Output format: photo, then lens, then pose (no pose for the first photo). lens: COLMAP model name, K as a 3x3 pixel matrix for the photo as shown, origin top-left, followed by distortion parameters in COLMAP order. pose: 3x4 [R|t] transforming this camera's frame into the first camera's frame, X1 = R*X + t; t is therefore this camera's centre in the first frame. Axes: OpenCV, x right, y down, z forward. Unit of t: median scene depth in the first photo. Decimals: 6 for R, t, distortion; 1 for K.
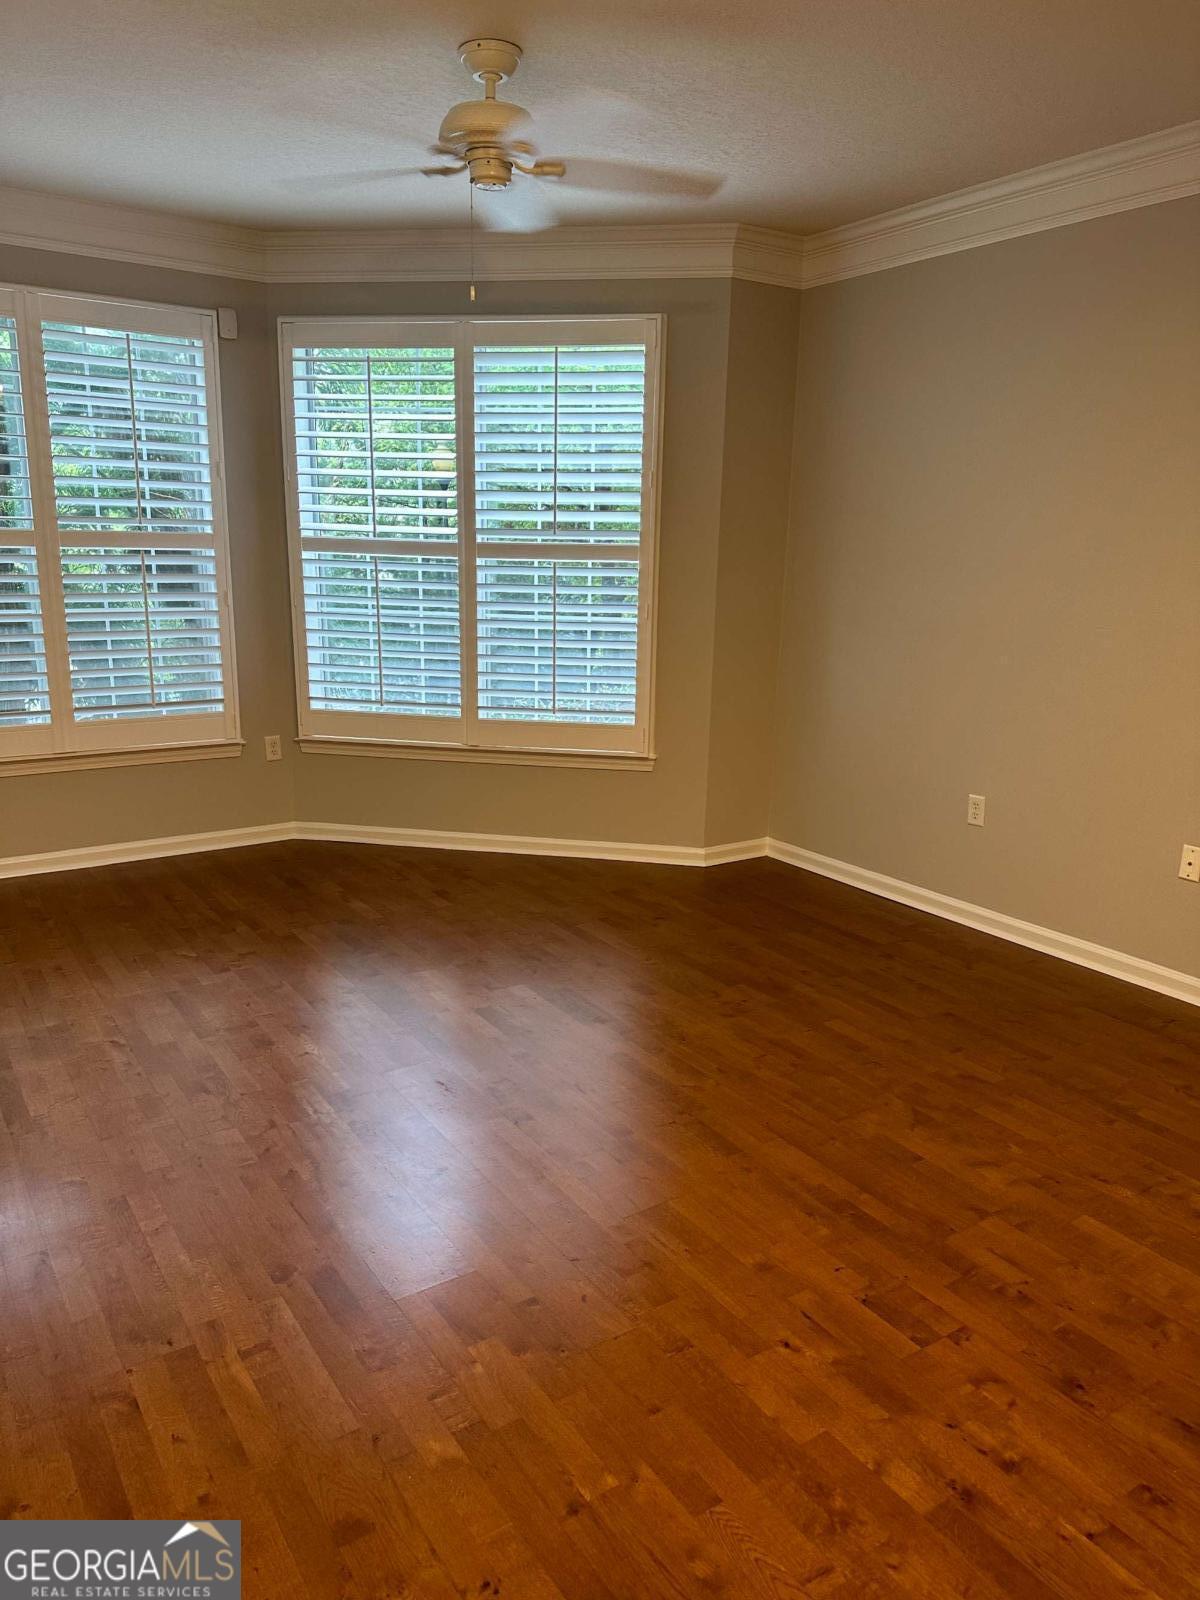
lens RADIAL K [[1135.8, 0, 609.6], [0, 1135.8, 811.4], [0, 0, 1]] dist [0.055832, -0.082018]
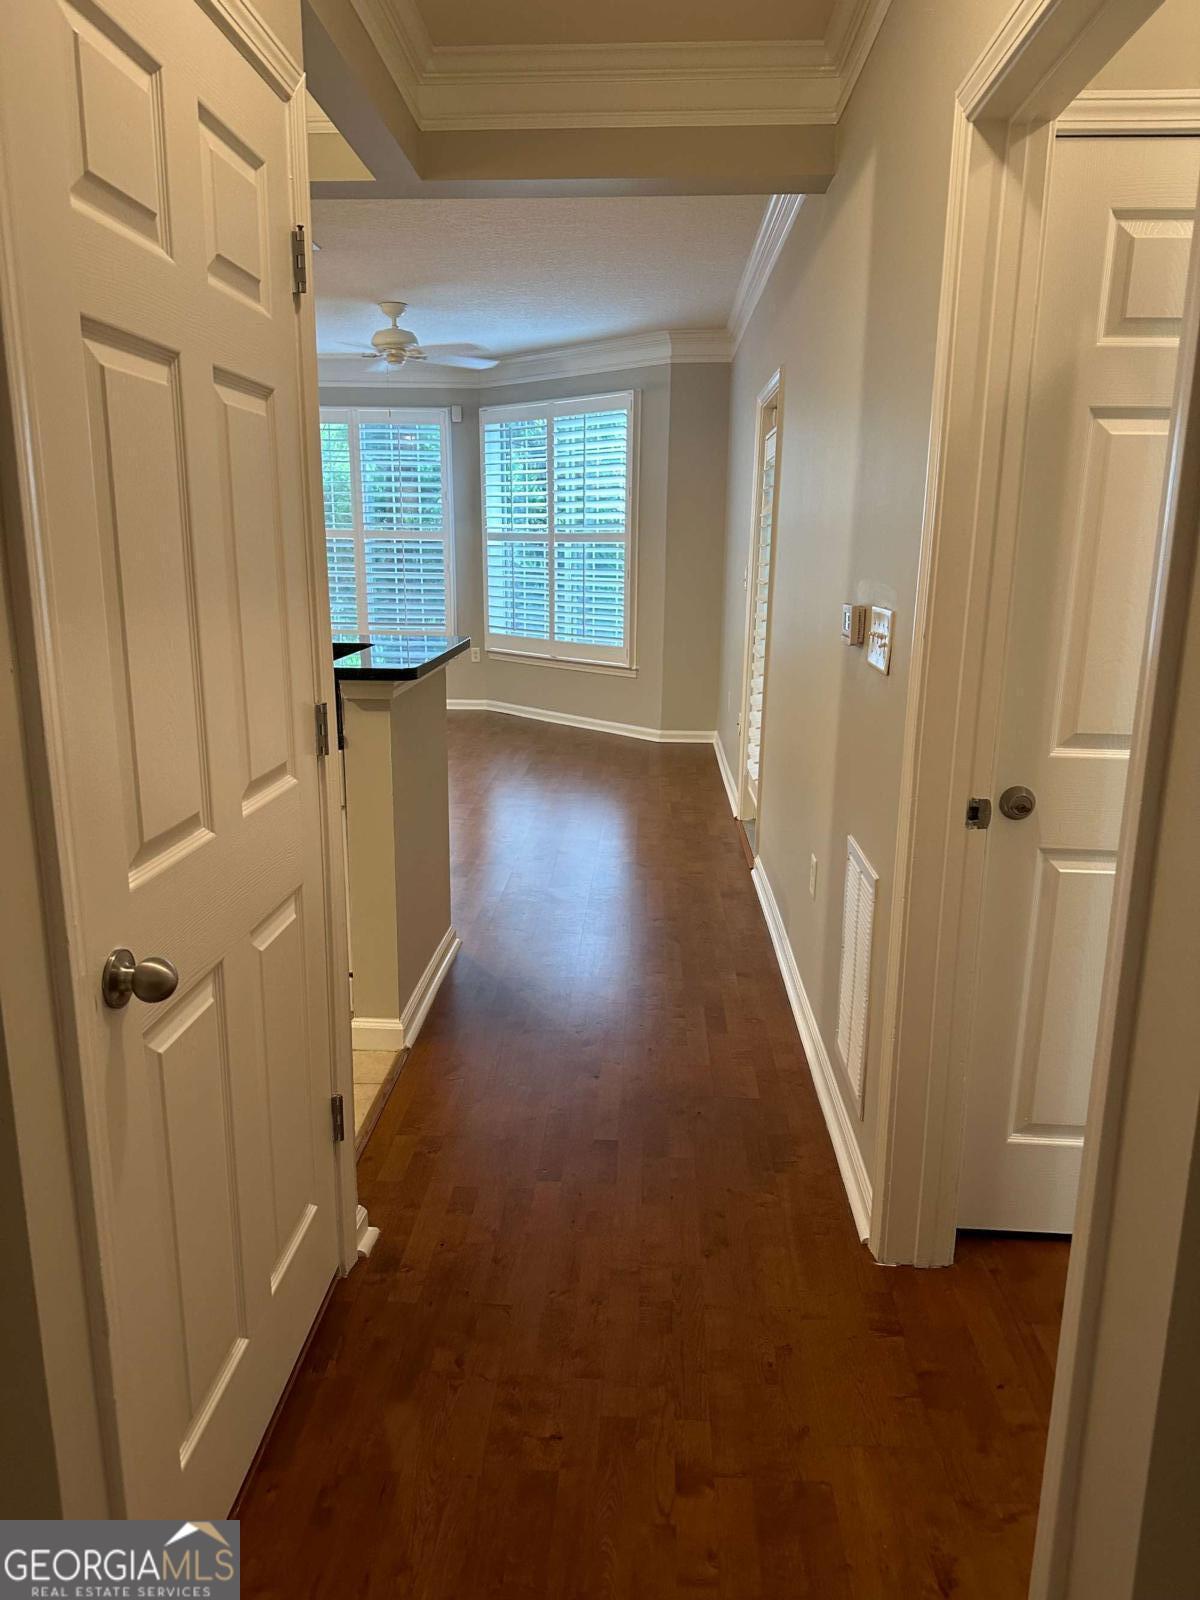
lens RADIAL K [[1135.8, 0, 609.6], [0, 1135.8, 811.4], [0, 0, 1]] dist [0.055832, -0.082018]
pose [[0.805975, 0.124280, -0.578757, 0.967370], [-0.127364, 0.991221, 0.035483, 0.098845], [0.578086, 0.045114, 0.814728, -0.294710]]
